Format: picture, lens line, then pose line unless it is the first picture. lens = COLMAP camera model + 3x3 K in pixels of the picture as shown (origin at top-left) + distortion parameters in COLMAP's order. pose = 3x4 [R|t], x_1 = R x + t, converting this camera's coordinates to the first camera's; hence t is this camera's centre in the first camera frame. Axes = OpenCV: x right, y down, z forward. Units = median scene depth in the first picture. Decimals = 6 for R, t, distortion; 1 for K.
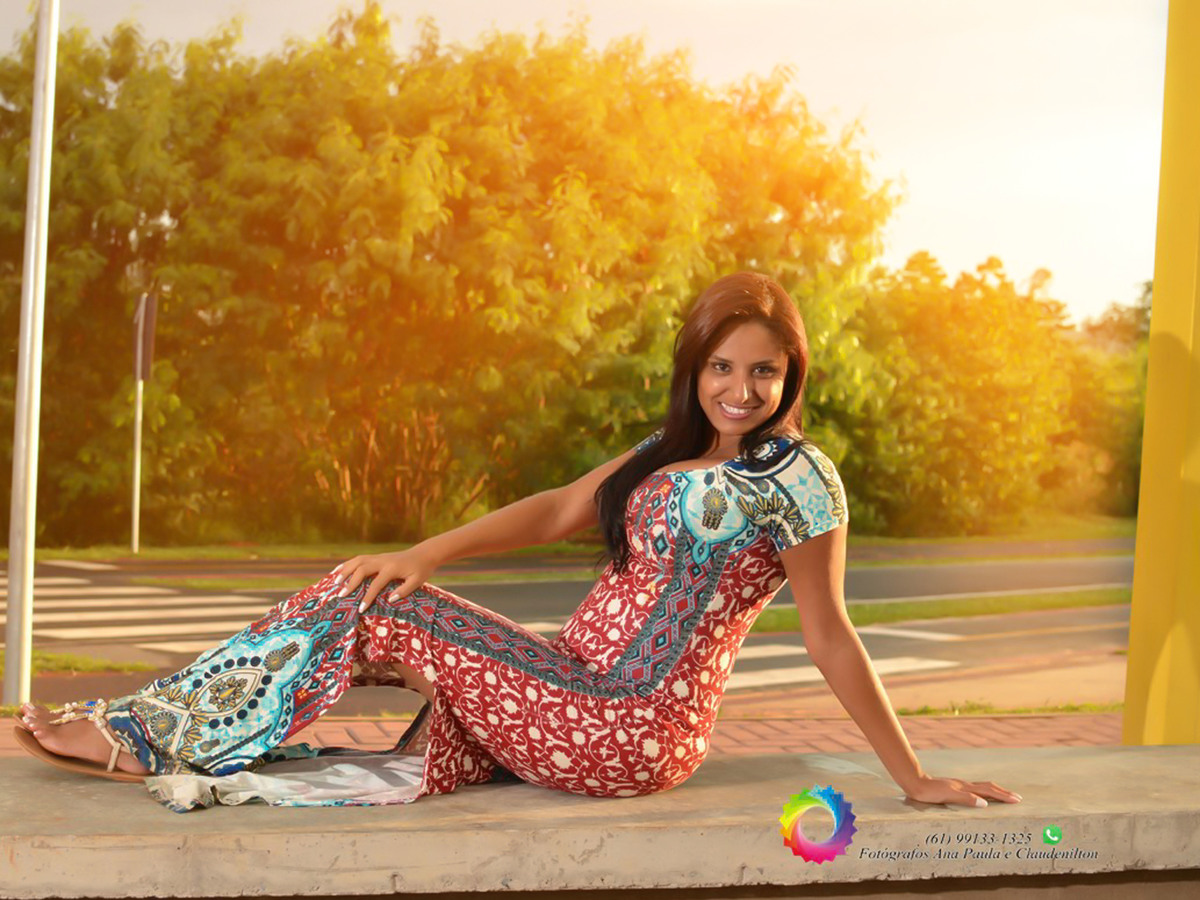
lens RADIAL K [[2010.4, 0, 600.0], [0, 2010.4, 450.0], [0, 0, 1]] dist [-0.154095, 0.210941]
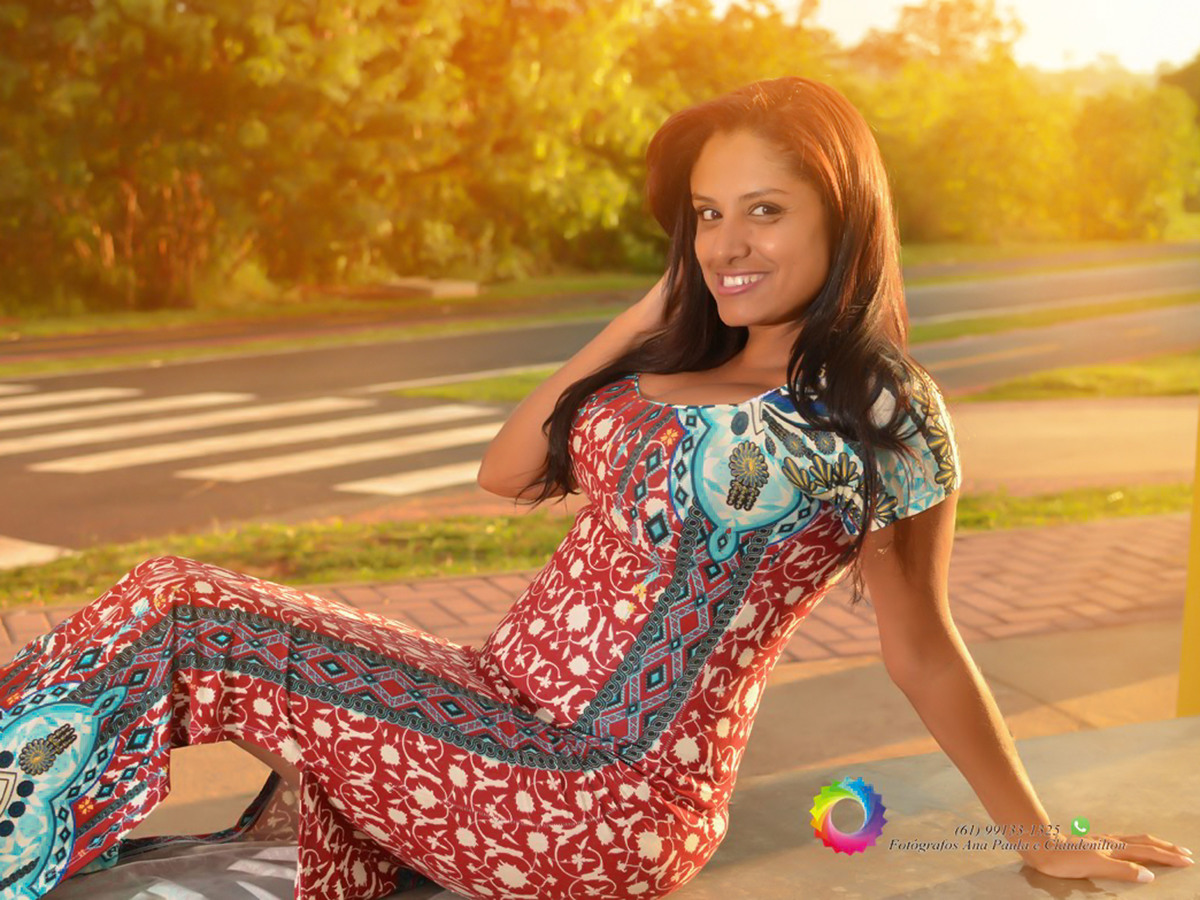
lens RADIAL K [[2010.4, 0, 600.0], [0, 2010.4, 450.0], [0, 0, 1]] dist [-0.154095, 0.210941]
pose [[0.992516, -0.052966, 0.110030, -0.052743], [0.038342, 0.990640, 0.131007, -0.058266], [-0.115939, -0.125808, 0.985257, 0.388742]]
